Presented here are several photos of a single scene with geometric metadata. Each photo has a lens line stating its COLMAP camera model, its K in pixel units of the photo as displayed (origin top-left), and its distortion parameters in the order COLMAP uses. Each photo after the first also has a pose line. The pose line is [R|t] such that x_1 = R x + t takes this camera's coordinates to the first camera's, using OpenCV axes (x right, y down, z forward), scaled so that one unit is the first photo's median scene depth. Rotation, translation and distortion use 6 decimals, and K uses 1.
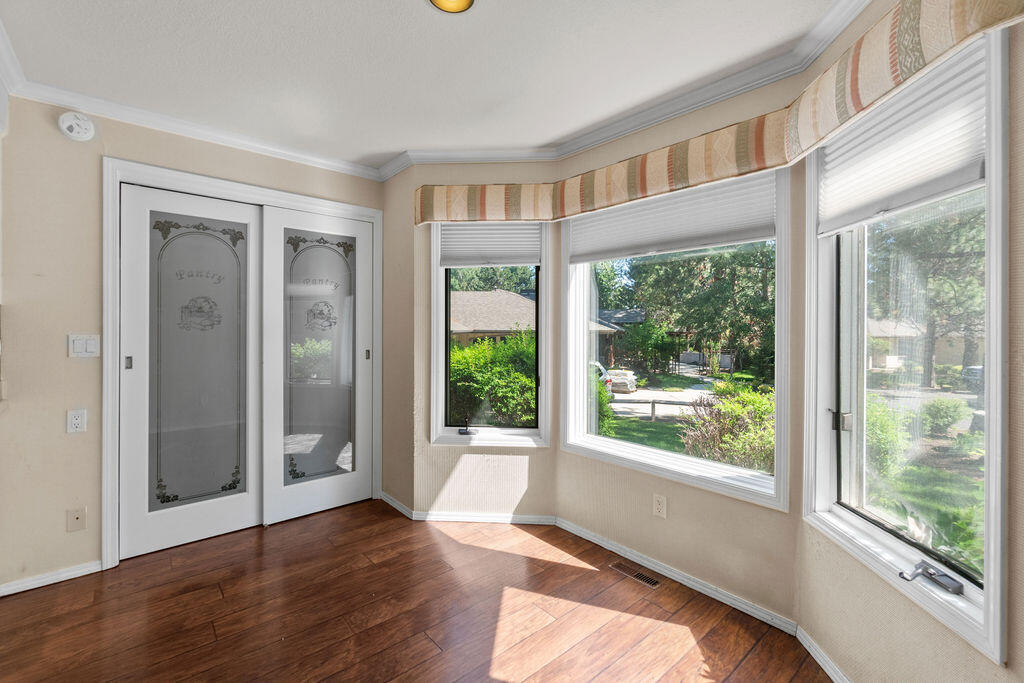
lens RADIAL K [[446.4, 0, 511.1], [0, 446.4, 334.9], [0, 0, 1]] dist [-0.008668, 0.003013]
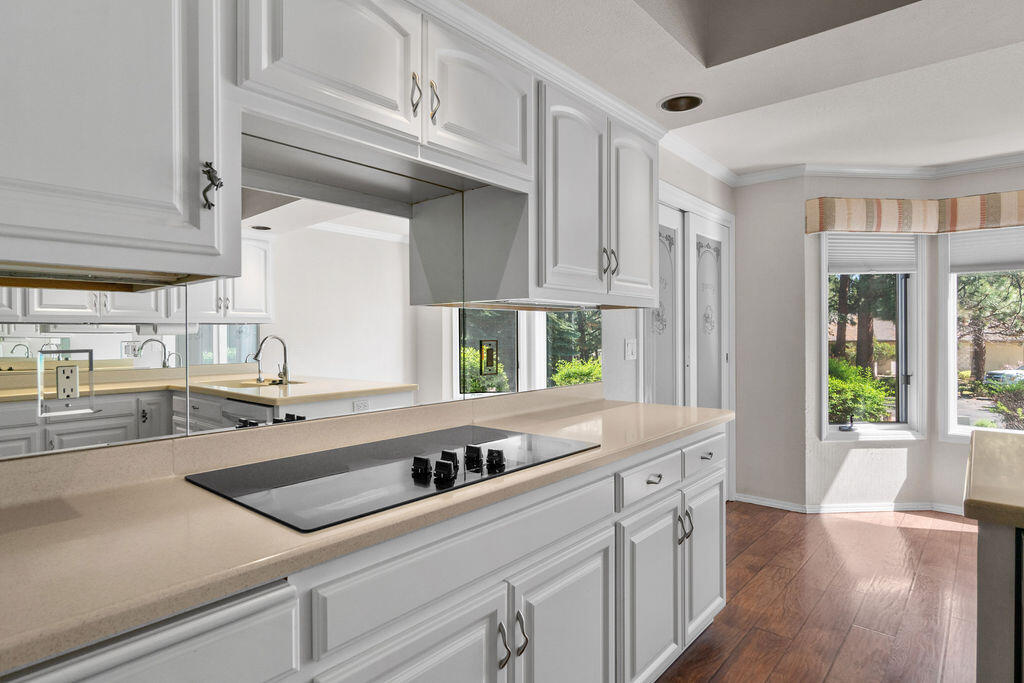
lens RADIAL K [[546.6, 0, 511.0], [0, 546.6, 336.1], [0, 0, 1]] dist [-0.005939, 0.000135]
pose [[0.989453, -0.005113, 0.144763, -1.117756], [0.005739, 0.999976, -0.003906, -0.002418], [-0.144740, 0.004696, 0.989459, -0.177818]]
